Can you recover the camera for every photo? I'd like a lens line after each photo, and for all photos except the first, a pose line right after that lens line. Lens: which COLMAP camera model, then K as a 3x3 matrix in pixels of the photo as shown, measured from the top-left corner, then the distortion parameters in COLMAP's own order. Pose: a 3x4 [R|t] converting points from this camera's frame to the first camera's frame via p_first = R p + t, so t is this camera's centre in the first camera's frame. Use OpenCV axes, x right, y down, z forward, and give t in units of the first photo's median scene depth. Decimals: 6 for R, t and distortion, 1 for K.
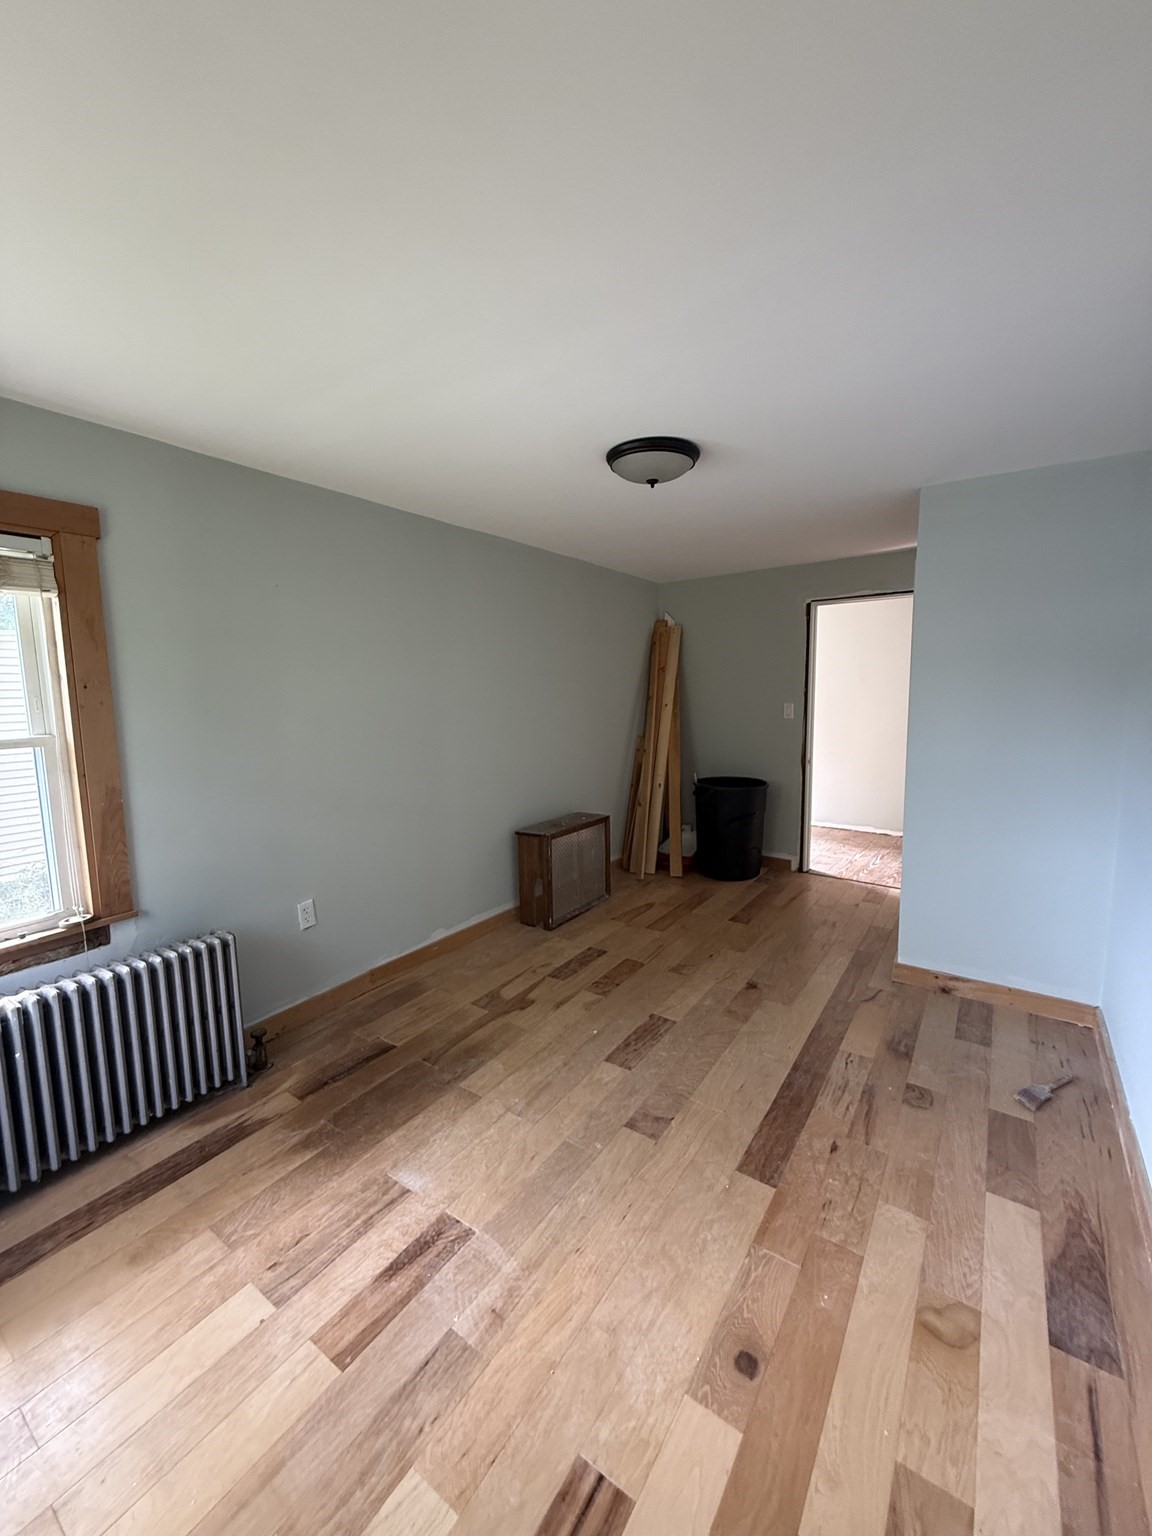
lens RADIAL K [[613.0, 0, 574.2], [0, 613.0, 766.1], [0, 0, 1]] dist [-0.000837, -0.000355]
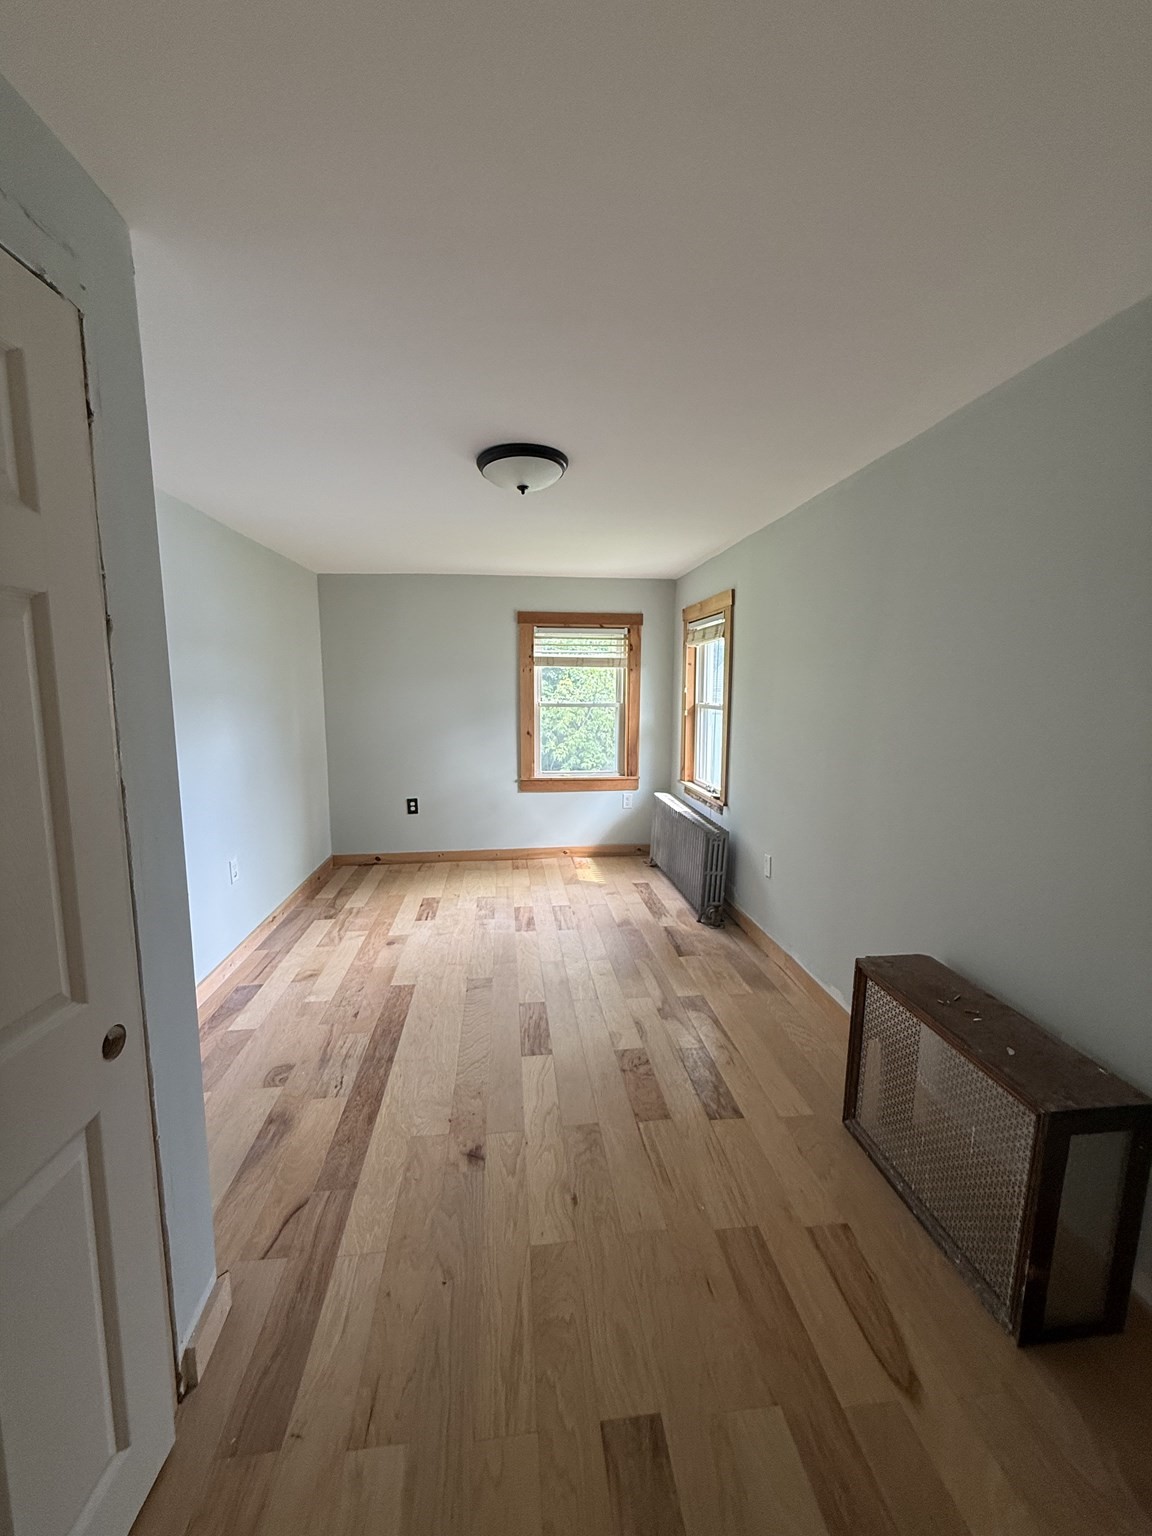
lens RADIAL K [[613.0, 0, 575.0], [0, 613.0, 766.8], [0, 0, 1]] dist [-0.000837, -0.000355]
pose [[-0.750199, 0.104612, -0.652884, 0.838704], [-0.071534, 0.968769, 0.237422, -0.284689], [0.657331, 0.224817, -0.719286, 2.049697]]
